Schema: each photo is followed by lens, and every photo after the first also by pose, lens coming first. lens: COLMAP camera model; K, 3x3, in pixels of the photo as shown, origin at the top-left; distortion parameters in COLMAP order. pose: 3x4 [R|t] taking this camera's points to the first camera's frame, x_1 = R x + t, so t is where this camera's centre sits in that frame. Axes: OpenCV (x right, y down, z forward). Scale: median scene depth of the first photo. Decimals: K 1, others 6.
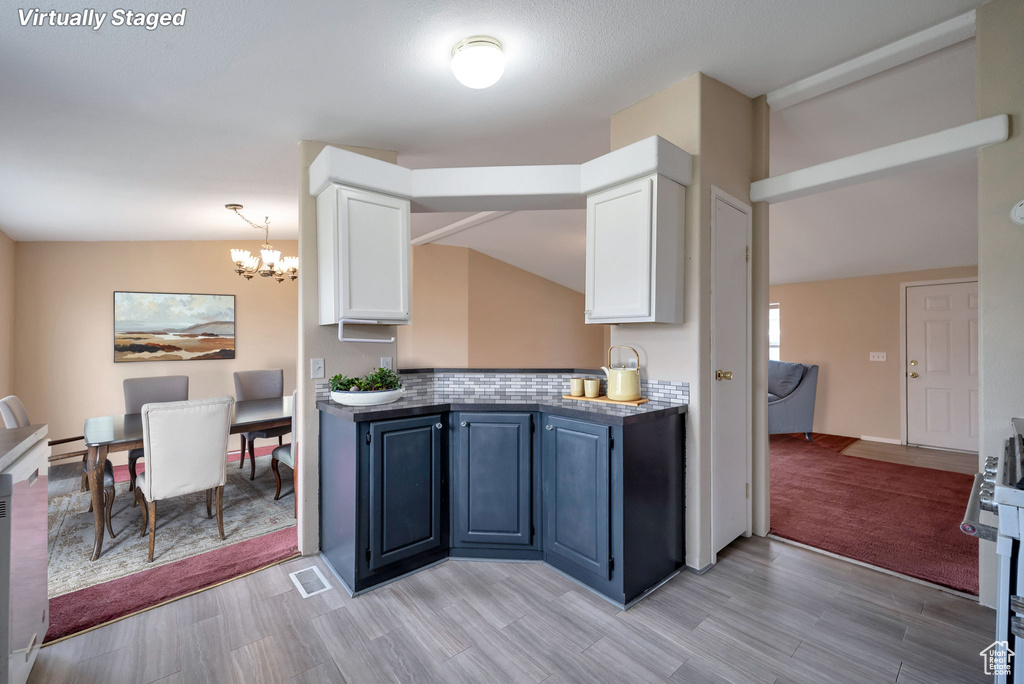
lens RADIAL K [[416.2, 0, 514.5], [0, 416.2, 345.3], [0, 0, 1]] dist [-0.001924, -0.000884]
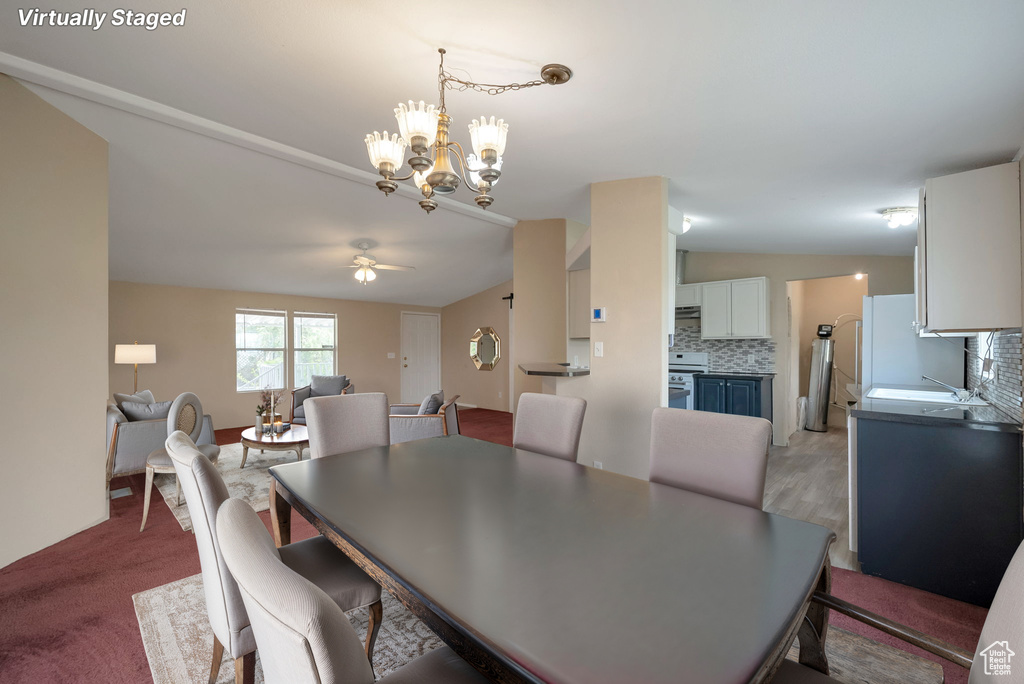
lens RADIAL K [[416.2, 0, 508.5], [0, 416.2, 347.2], [0, 0, 1]] dist [-0.001924, -0.000884]
pose [[-0.107861, 0.001954, 0.994164, -1.778962], [-0.000684, 0.999998, -0.002040, -0.004205], [-0.994166, -0.000900, -0.107859, 1.718609]]
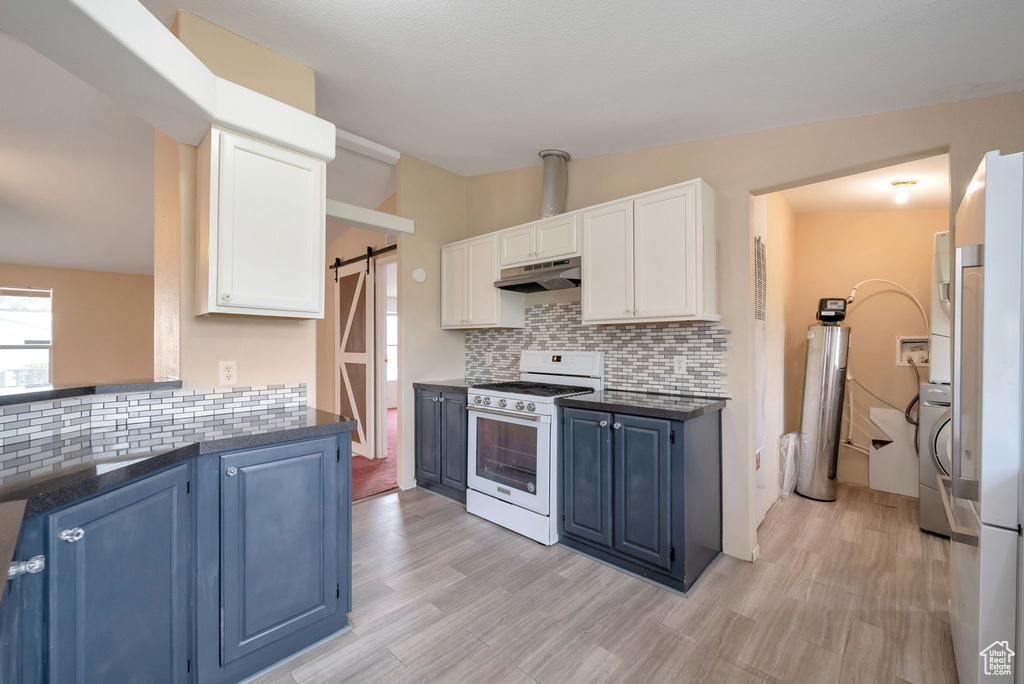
lens RADIAL K [[416.2, 0, 509.9], [0, 416.2, 344.0], [0, 0, 1]] dist [-0.001924, -0.000884]
pose [[-0.117567, 0.002215, 0.993062, -0.608690], [0.001124, 0.999997, -0.002097, 0.002103], [-0.993064, 0.000870, -0.117569, 0.655160]]
